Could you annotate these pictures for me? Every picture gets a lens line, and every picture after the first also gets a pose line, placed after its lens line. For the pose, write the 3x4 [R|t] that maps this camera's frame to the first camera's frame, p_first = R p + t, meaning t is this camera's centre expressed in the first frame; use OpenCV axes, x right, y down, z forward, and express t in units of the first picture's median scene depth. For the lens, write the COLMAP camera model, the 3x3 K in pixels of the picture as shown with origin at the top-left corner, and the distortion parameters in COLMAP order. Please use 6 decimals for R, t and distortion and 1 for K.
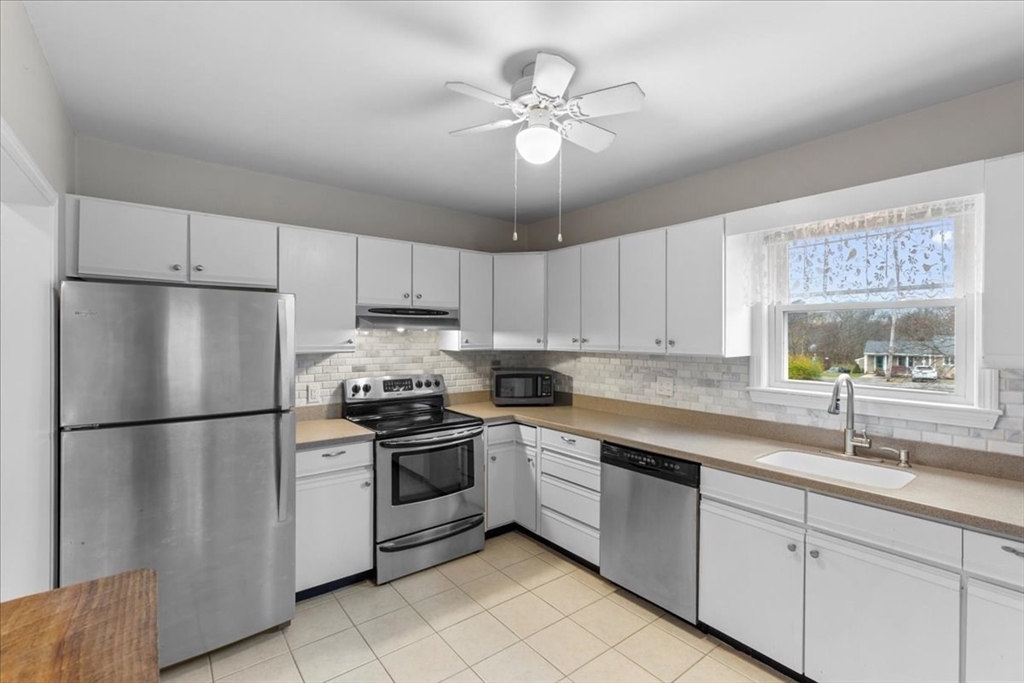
lens RADIAL K [[461.3, 0, 517.1], [0, 461.3, 331.9], [0, 0, 1]] dist [-0.014813, 0.000007]
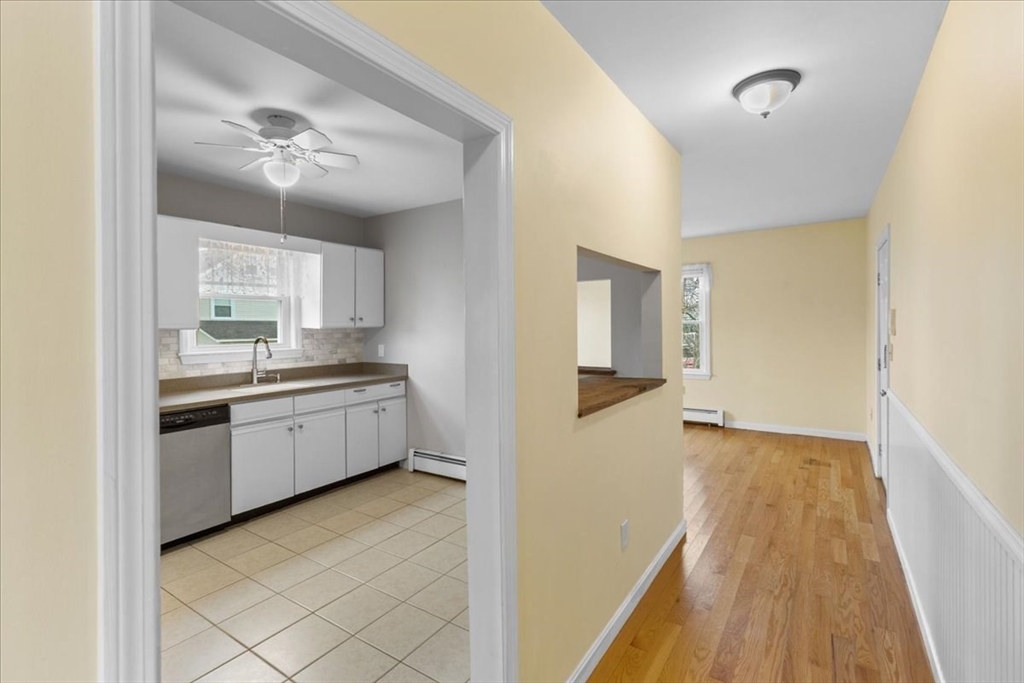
lens RADIAL K [[461.3, 0, 517.1], [0, 461.3, 331.9], [0, 0, 1]] dist [-0.014813, 0.000007]
pose [[-0.314038, -0.023899, 0.949110, -1.202155], [0.001118, 0.999673, 0.025542, 0.033279], [-0.949410, 0.009083, -0.313908, 0.610513]]
